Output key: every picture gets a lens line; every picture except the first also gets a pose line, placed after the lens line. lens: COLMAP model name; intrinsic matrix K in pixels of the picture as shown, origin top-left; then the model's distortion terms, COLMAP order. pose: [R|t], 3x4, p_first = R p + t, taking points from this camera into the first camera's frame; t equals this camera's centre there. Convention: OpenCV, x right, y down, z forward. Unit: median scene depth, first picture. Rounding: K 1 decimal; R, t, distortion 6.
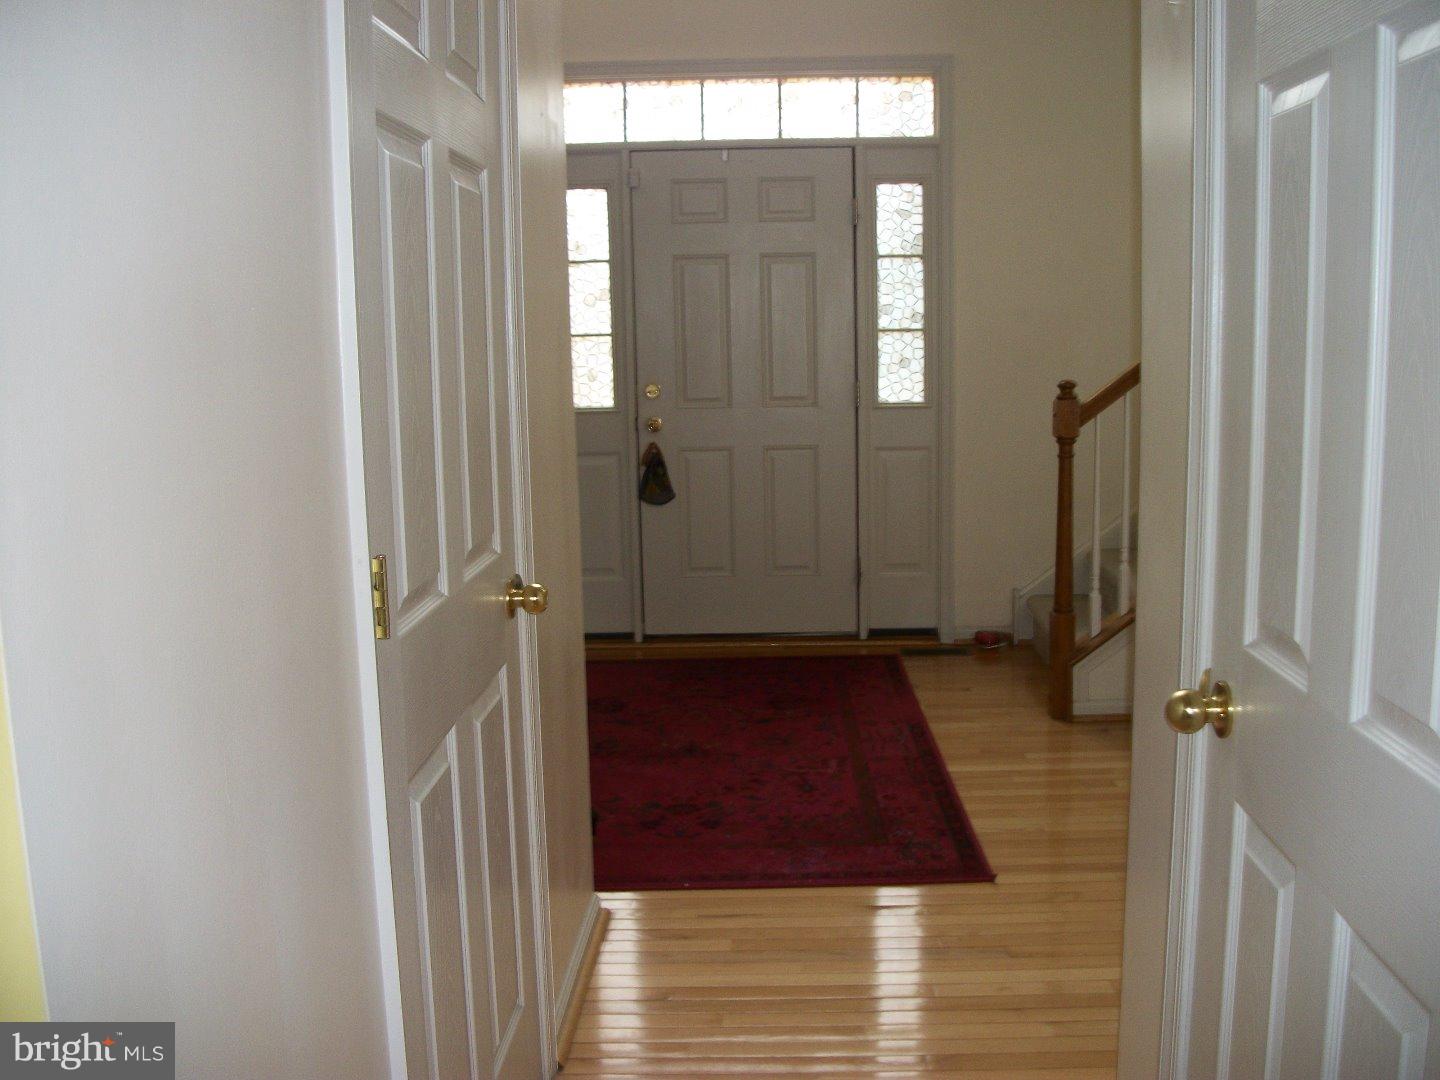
lens RADIAL K [[1378.1, 0, 766.2], [0, 1378.1, 529.2], [0, 0, 1]] dist [-0.156127, 0.094126]
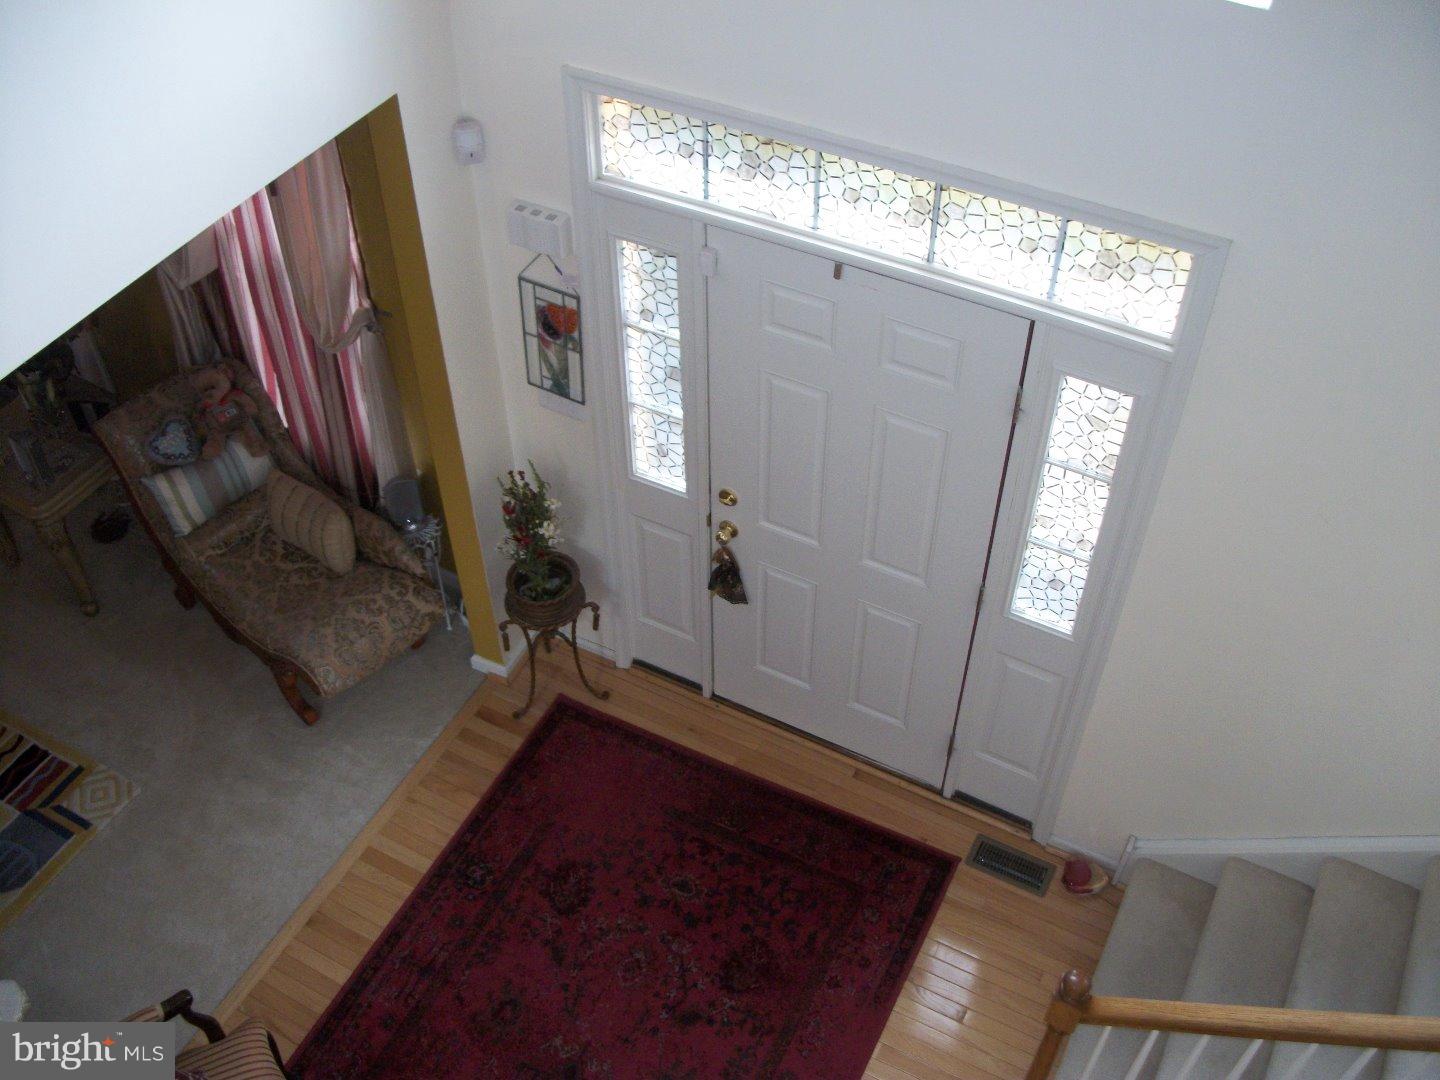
lens RADIAL K [[1378.1, 0, 766.2], [0, 1378.1, 529.2], [0, 0, 1]] dist [-0.156127, 0.094126]
pose [[0.897319, 0.337383, -0.284588, 0.158573], [-0.102941, 0.786953, 0.608366, -0.555221], [0.429210, -0.516603, 0.740878, 0.445758]]
